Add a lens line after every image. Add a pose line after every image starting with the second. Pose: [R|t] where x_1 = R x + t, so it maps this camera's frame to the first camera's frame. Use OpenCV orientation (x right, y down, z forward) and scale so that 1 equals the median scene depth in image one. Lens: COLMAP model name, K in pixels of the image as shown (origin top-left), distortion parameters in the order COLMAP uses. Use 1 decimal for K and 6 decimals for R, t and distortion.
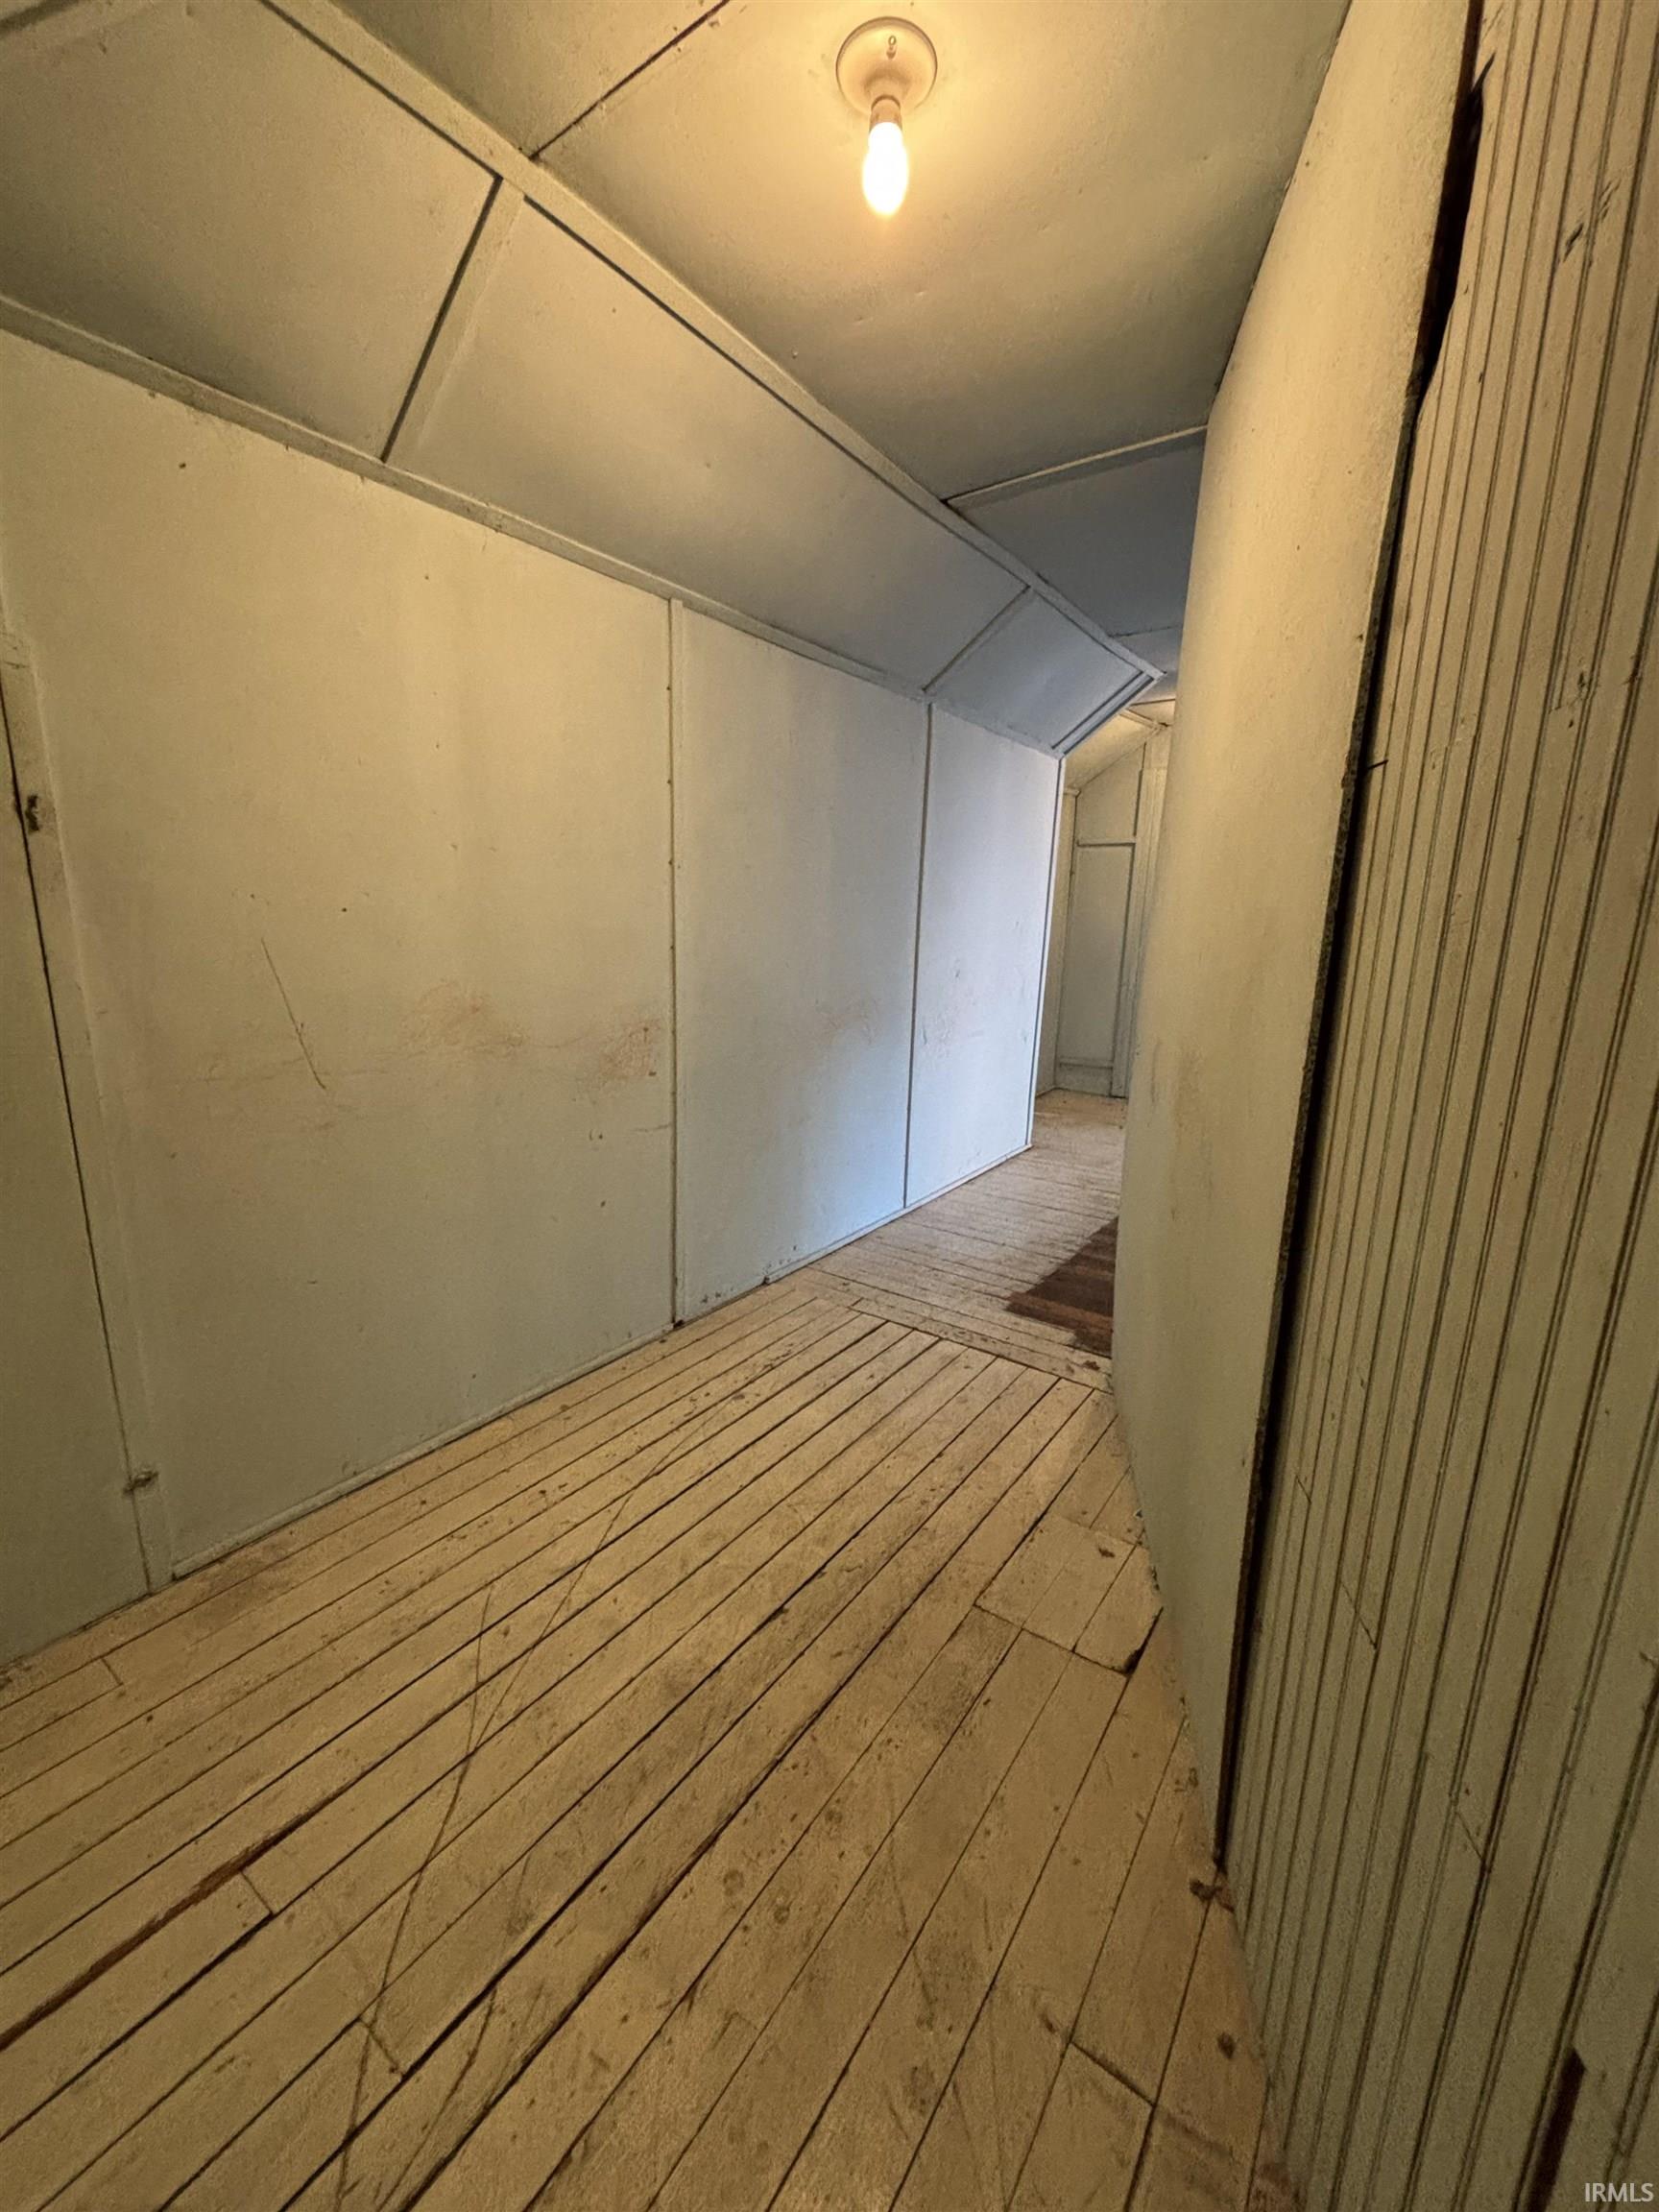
lens RADIAL K [[884.4, 0, 828.3], [0, 884.4, 1108.4], [0, 0, 1]] dist [-0.002270, 0.000770]
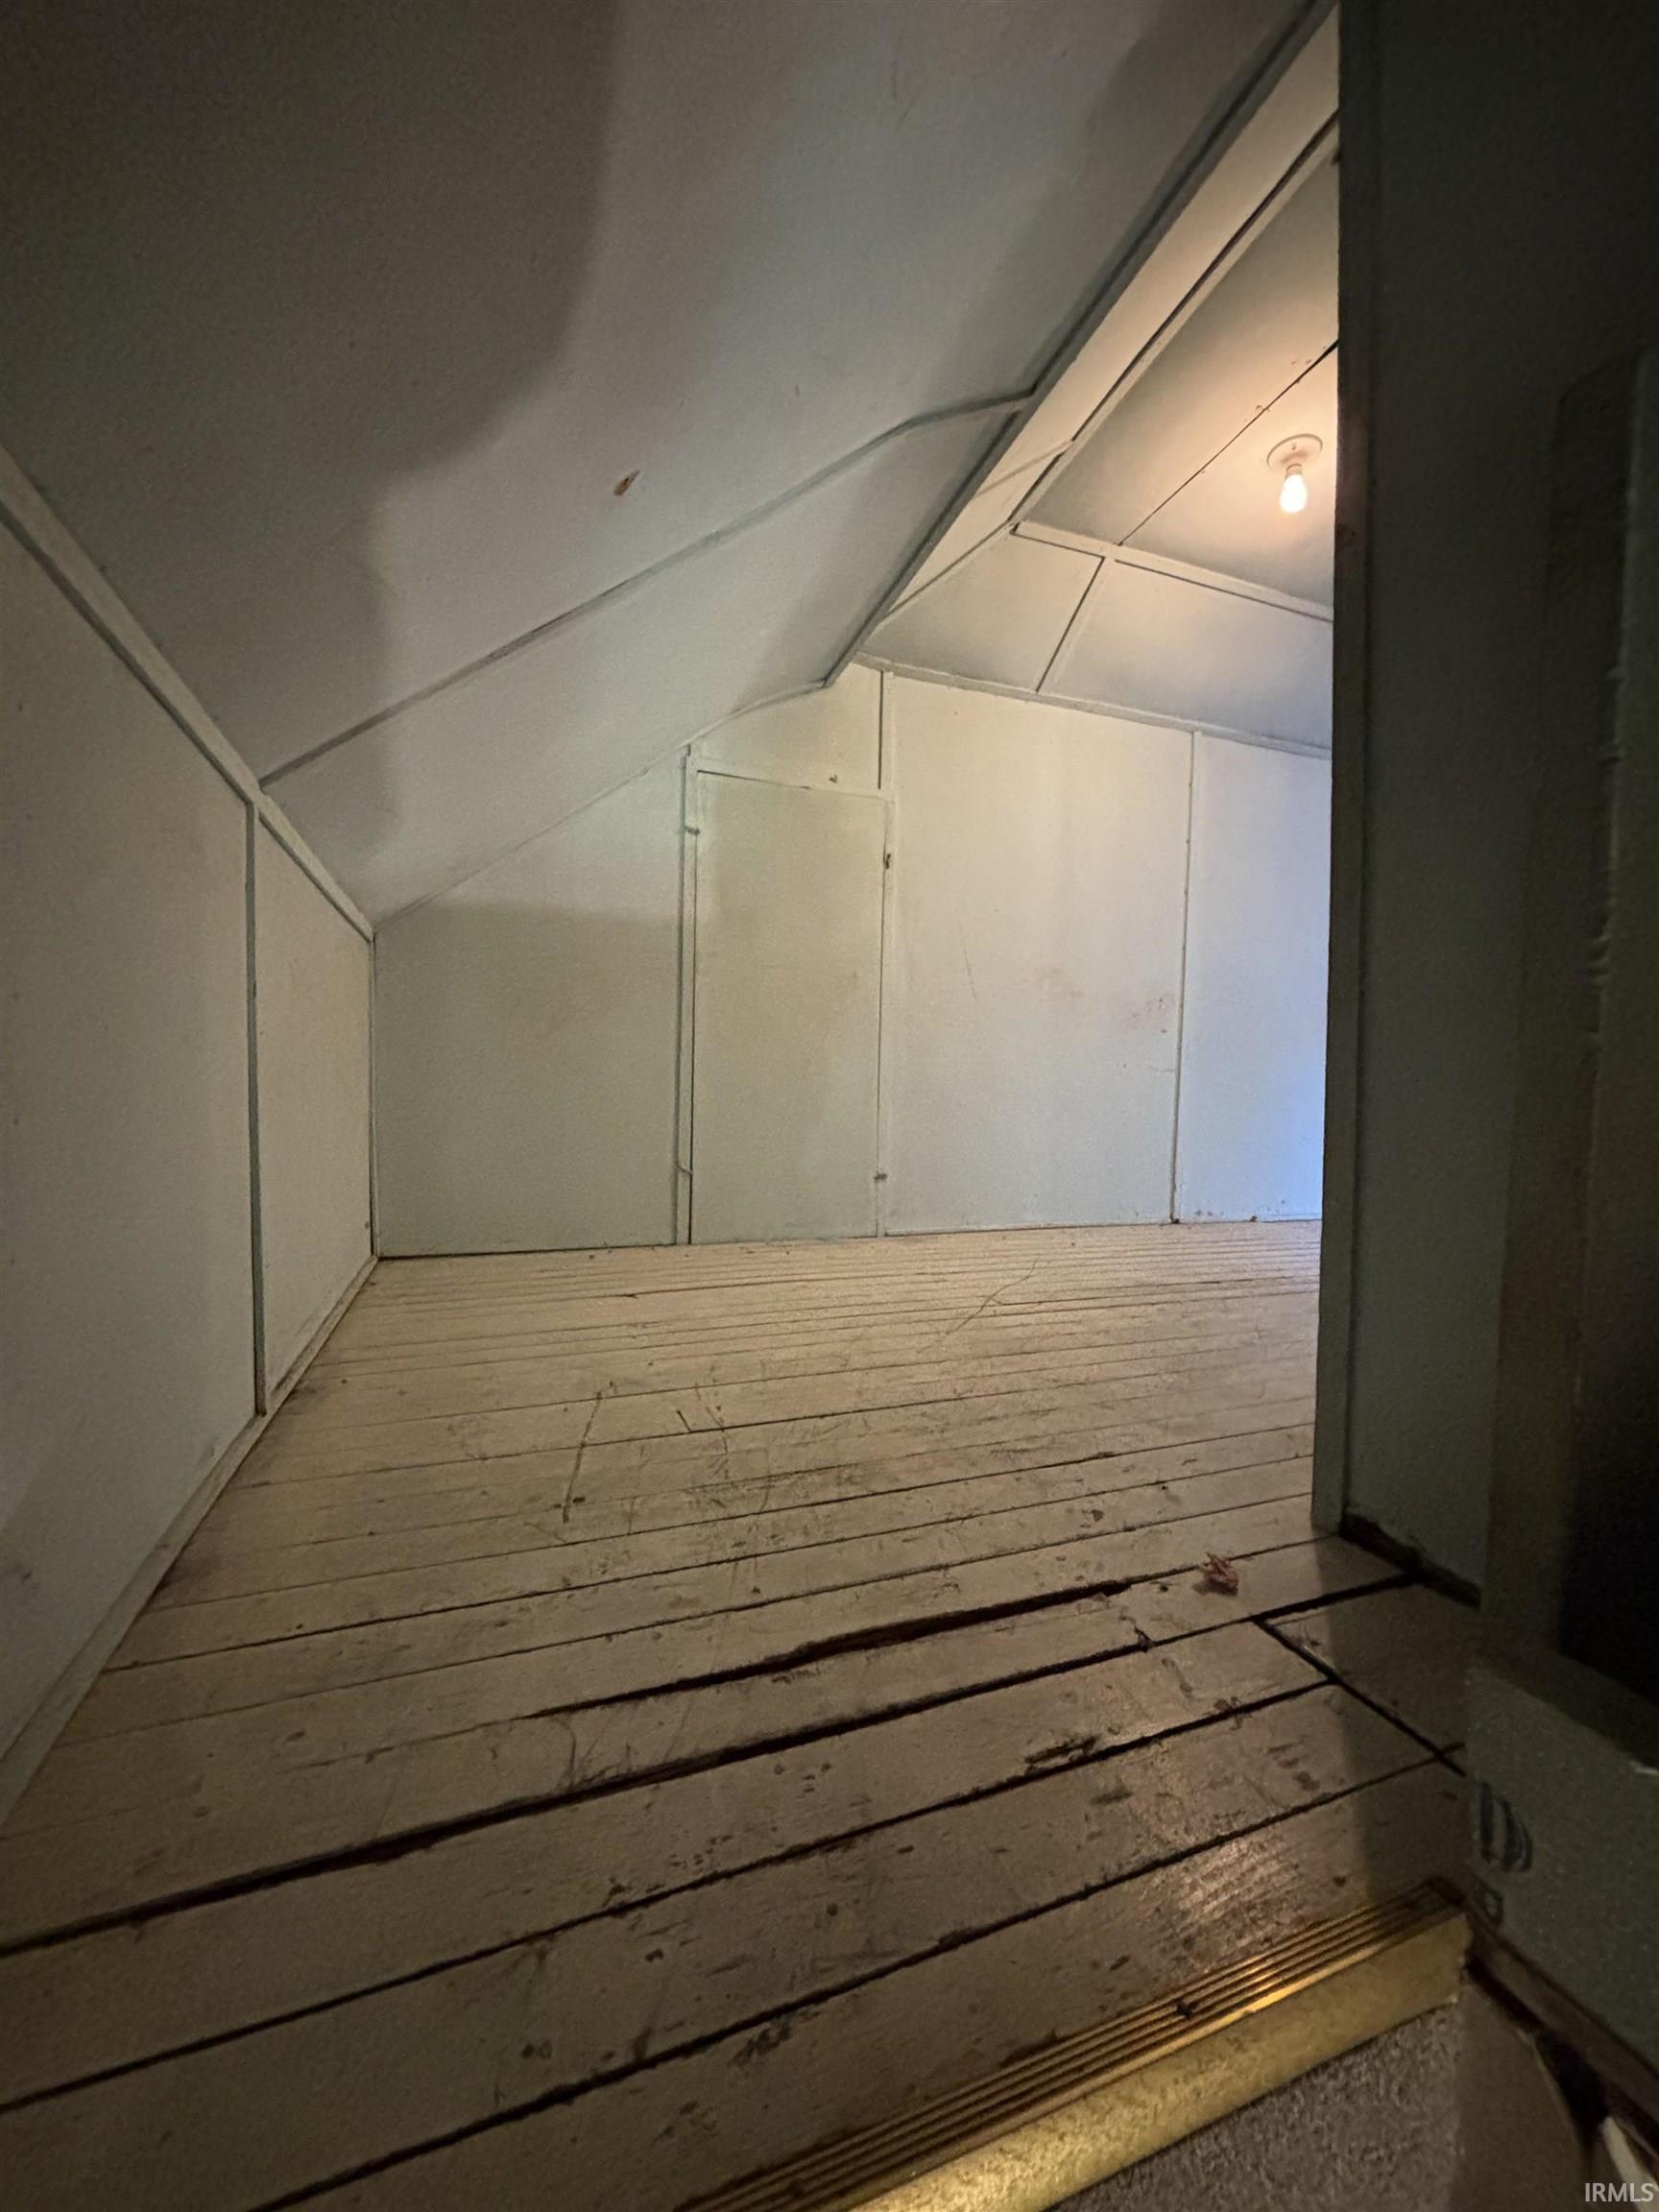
lens RADIAL K [[884.4, 0, 828.3], [0, 884.4, 1108.4], [0, 0, 1]] dist [-0.002270, 0.000770]
pose [[0.824343, 0.013909, -0.565919, 0.206183], [-0.121707, 0.980675, -0.153181, 0.448255], [0.552852, 0.195150, 0.810106, -0.564808]]
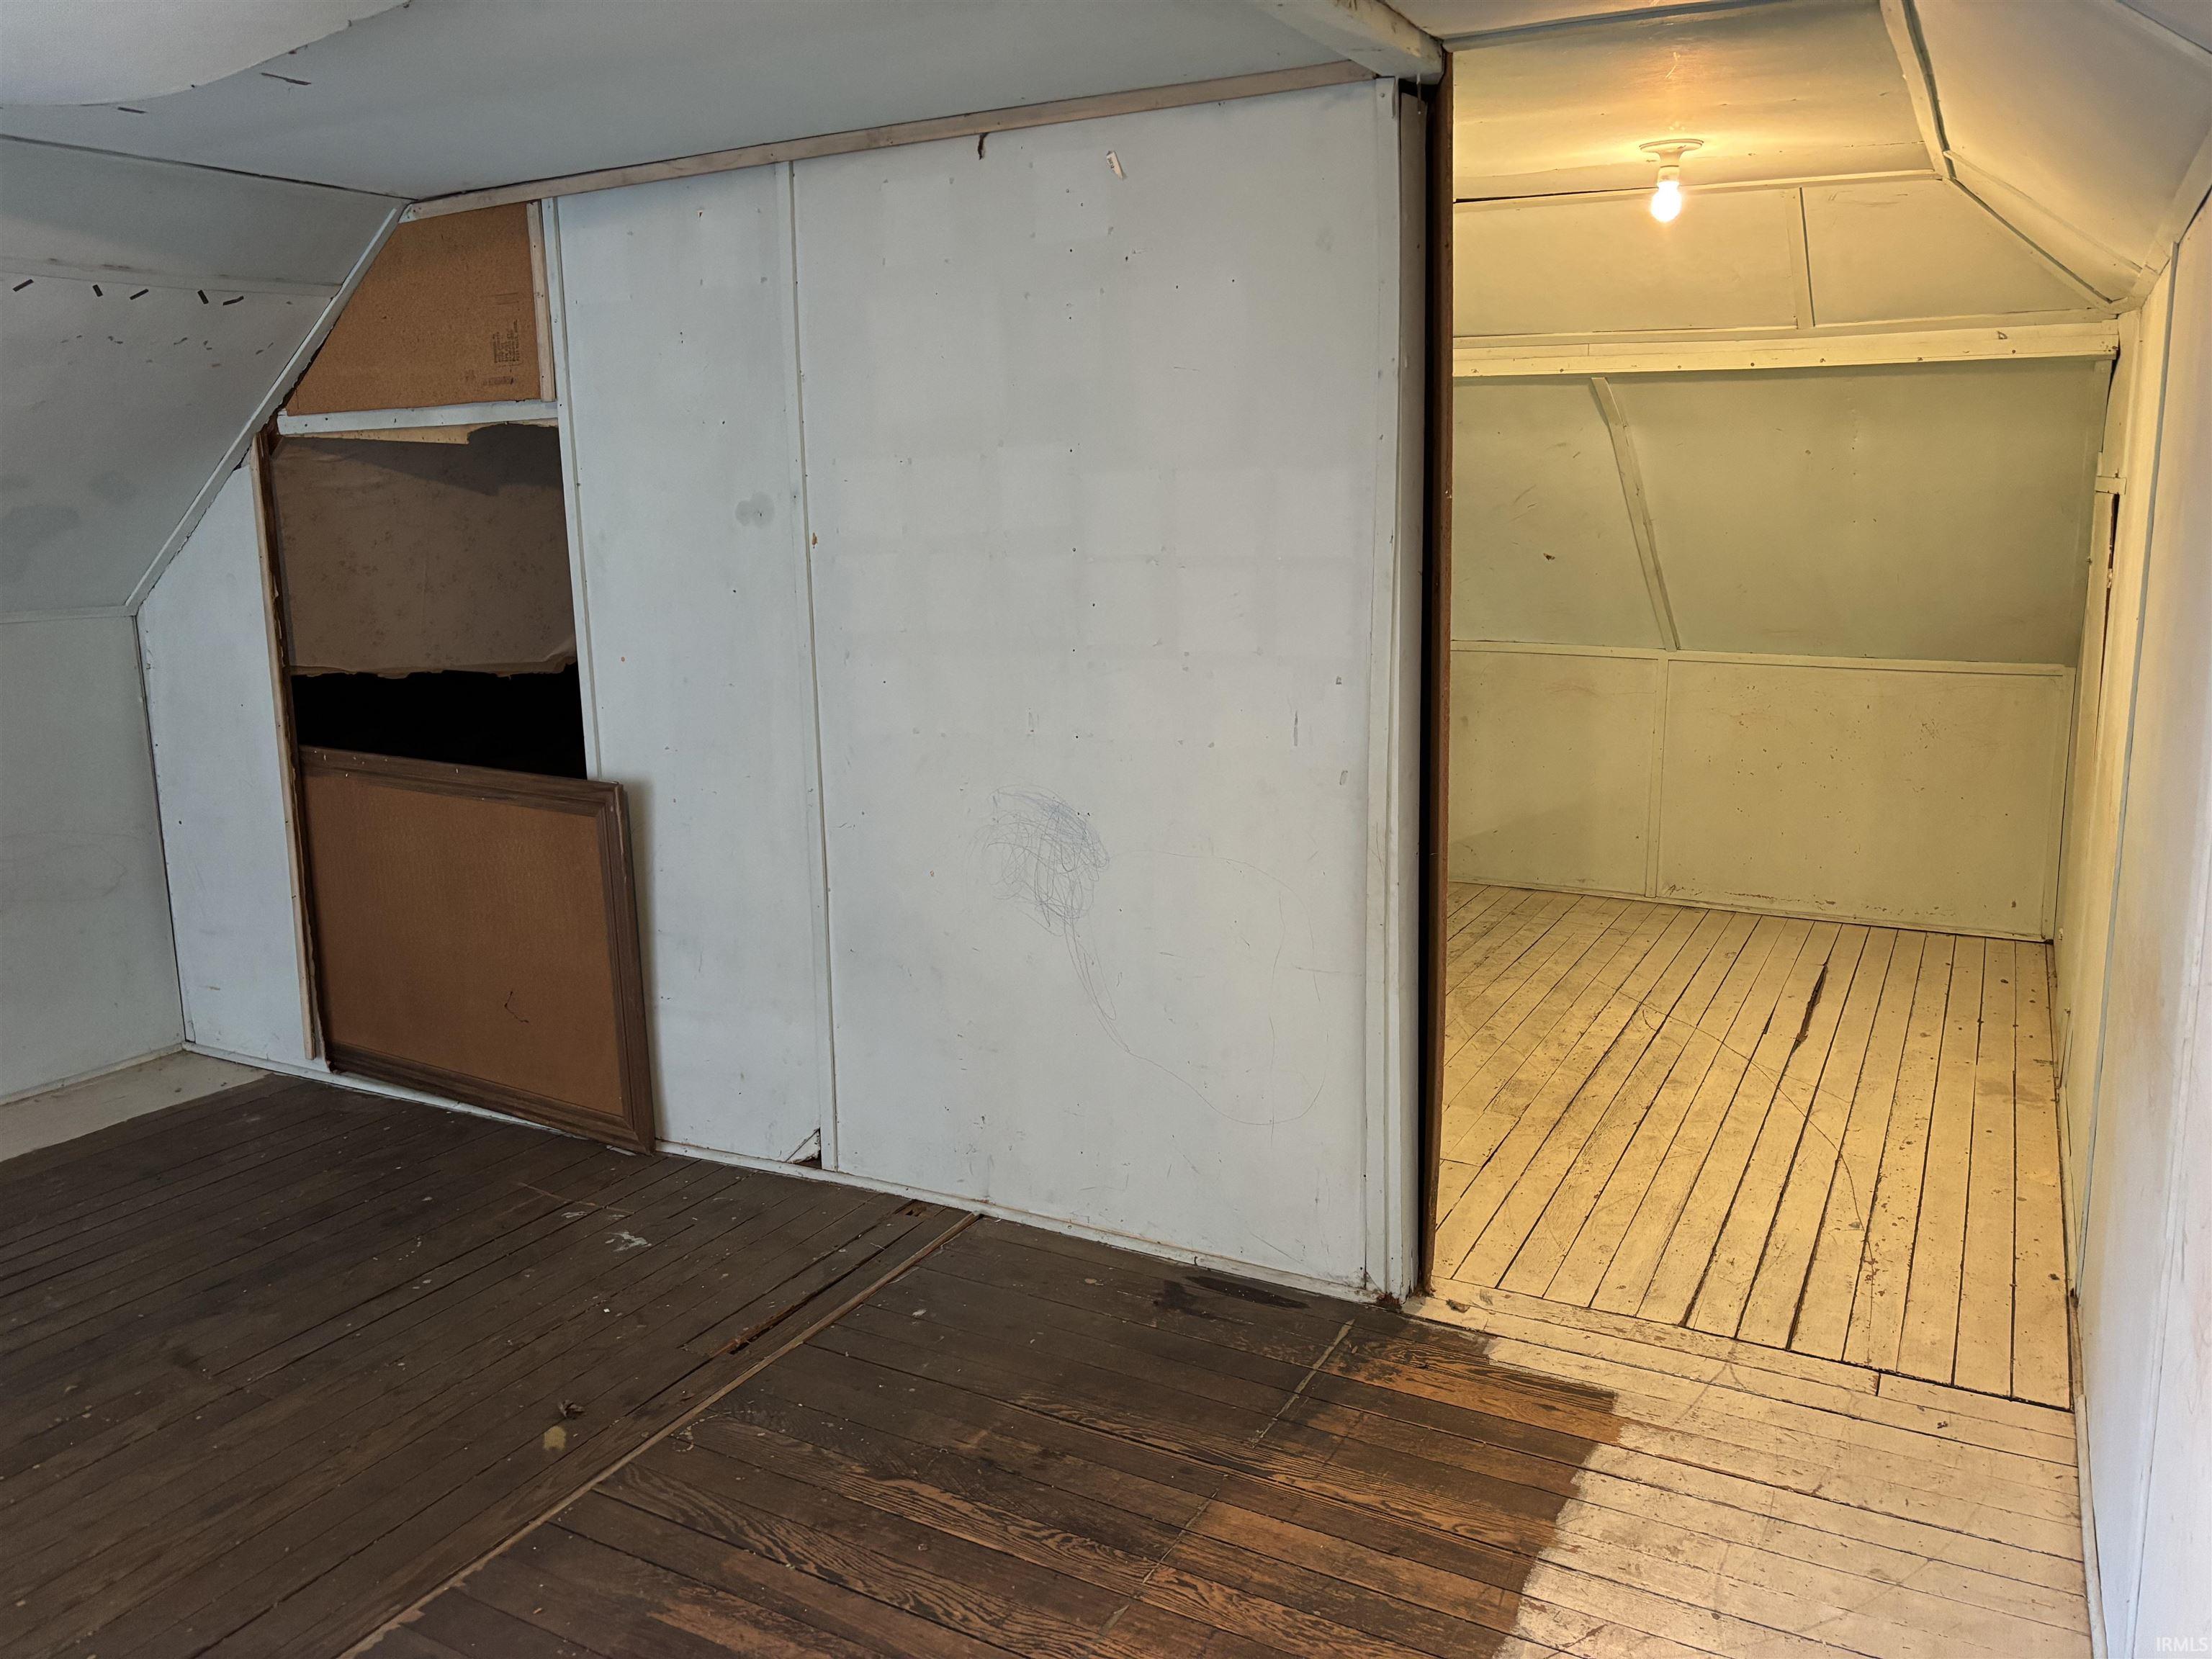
lens RADIAL K [[1680.2, 0, 1111.4], [0, 1680.2, 830.6], [0, 0, 1]] dist [0.005597, 0.009814]
pose [[-0.991805, 0.025951, -0.125101, 0.882571], [-0.025516, 0.919197, 0.392970, -0.703619], [0.125190, 0.392942, -0.911002, 2.465269]]
